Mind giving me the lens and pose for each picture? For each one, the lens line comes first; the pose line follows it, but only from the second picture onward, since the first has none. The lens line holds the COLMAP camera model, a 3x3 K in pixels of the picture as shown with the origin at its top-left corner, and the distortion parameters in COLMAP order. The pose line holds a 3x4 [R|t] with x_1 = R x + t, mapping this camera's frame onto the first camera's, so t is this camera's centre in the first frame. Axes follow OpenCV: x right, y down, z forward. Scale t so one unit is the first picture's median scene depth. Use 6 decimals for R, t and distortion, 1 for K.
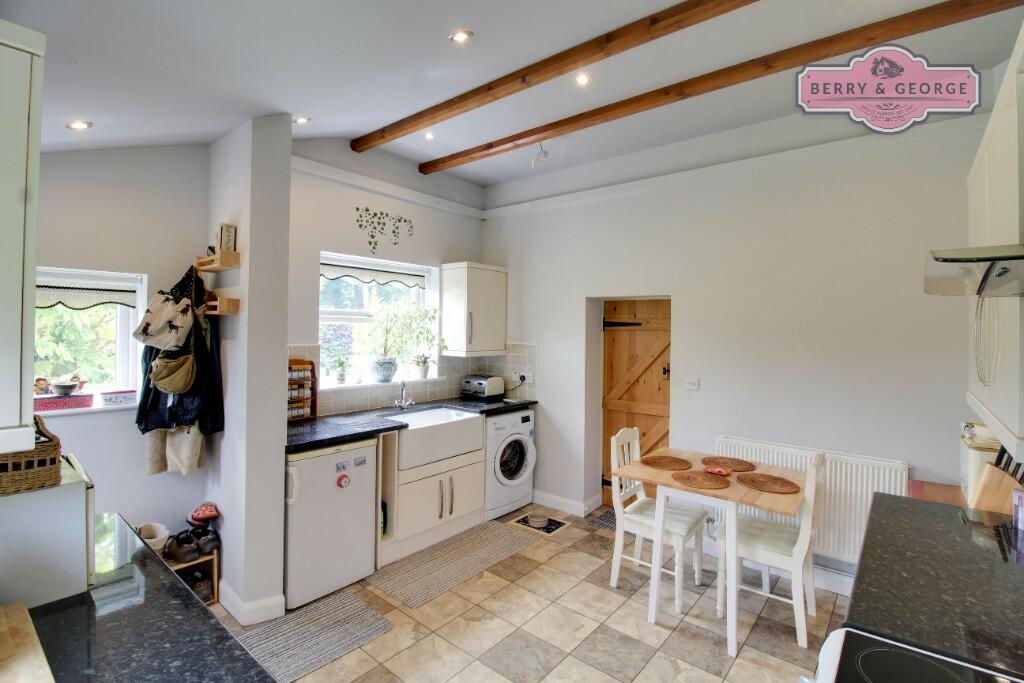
lens RADIAL K [[478.4, 0, 526.5], [0, 478.4, 322.2], [0, 0, 1]] dist [0.000845, -0.000072]
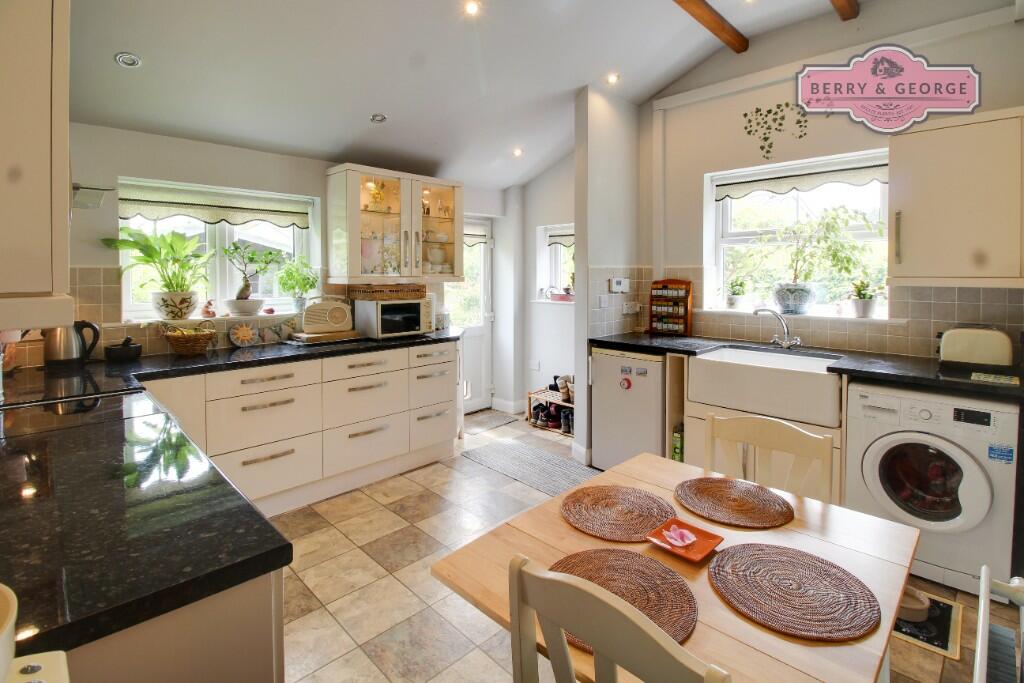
lens RADIAL K [[492.0, 0, 513.0], [0, 492.0, 285.4], [0, 0, 1]] dist [-0.002484, -0.000485]
pose [[-0.111939, 0.010932, -0.993655, 0.636940], [0.010554, 0.999896, 0.009812, 0.070977], [0.993659, -0.009389, -0.112042, 0.698837]]
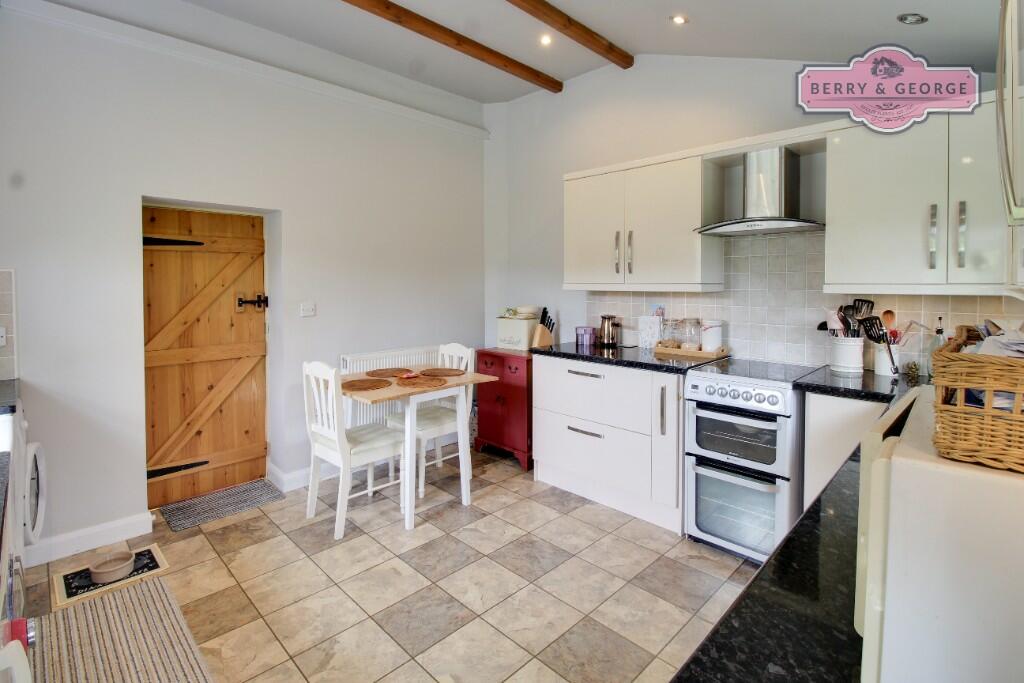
lens RADIAL K [[492.0, 0, 513.0], [0, 492.0, 285.4], [0, 0, 1]] dist [-0.002484, -0.000485]
pose [[0.105705, -0.020405, 0.994188, -0.556939], [-0.008223, 0.999737, 0.021394, 0.055794], [-0.994364, -0.010437, 0.105509, 0.492977]]
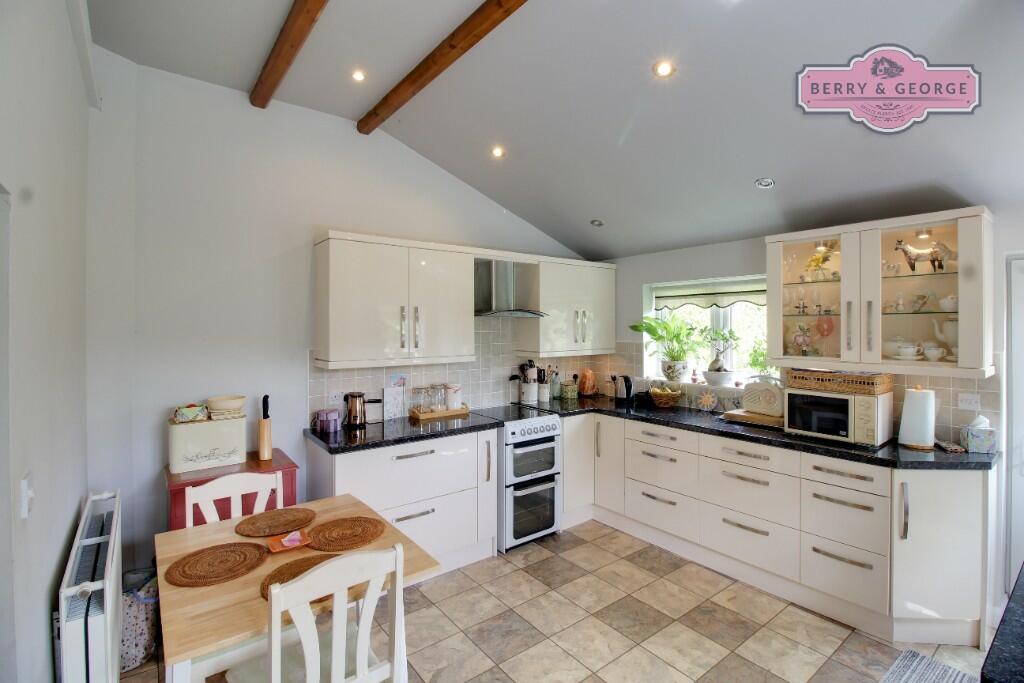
lens RADIAL K [[481.3, 0, 530.1], [0, 481.3, 326.1], [0, 0, 1]] dist [-0.000637, -0.000177]
pose [[-0.977033, -0.011859, 0.212759, -0.042967], [-0.013338, 0.999896, -0.005514, 0.012798], [-0.212672, -0.008225, -0.977089, 1.216436]]
